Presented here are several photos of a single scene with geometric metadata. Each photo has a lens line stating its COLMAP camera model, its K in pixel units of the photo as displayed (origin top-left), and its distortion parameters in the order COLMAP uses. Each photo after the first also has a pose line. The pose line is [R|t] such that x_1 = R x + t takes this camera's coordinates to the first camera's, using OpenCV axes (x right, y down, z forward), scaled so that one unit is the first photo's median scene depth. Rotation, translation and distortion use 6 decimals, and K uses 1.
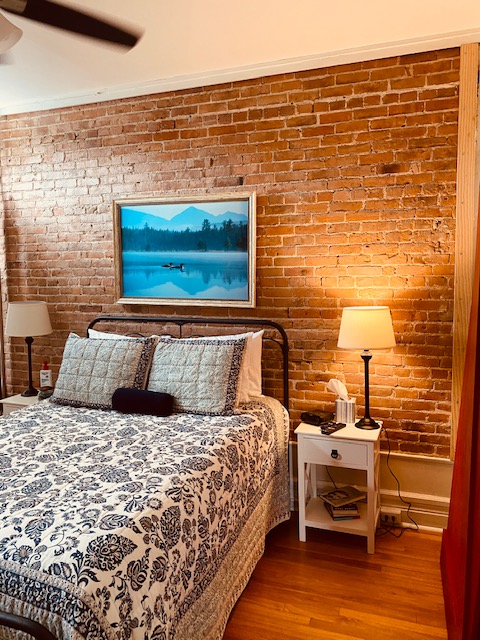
lens RADIAL K [[489.4, 0, 239.4], [0, 489.4, 313.2], [0, 0, 1]] dist [0.023381, -0.016029]
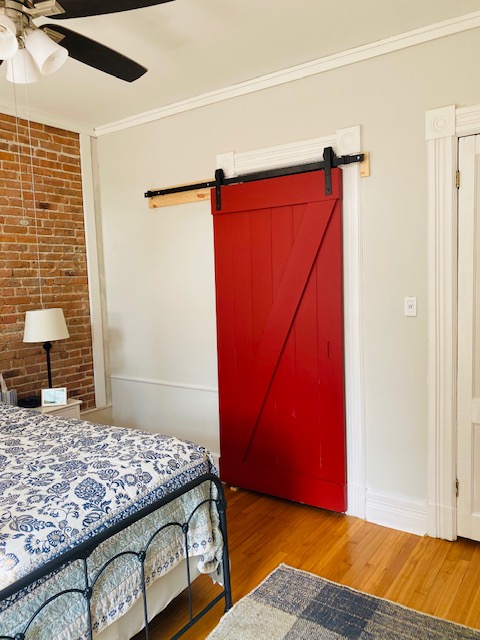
lens RADIAL K [[489.4, 0, 238.8], [0, 489.4, 321.9], [0, 0, 1]] dist [0.023381, -0.016029]
pose [[0.261401, -0.097789, 0.960264, -0.918623], [0.112674, 0.991145, 0.070262, -0.016840], [-0.958631, 0.089830, 0.270104, 0.169340]]
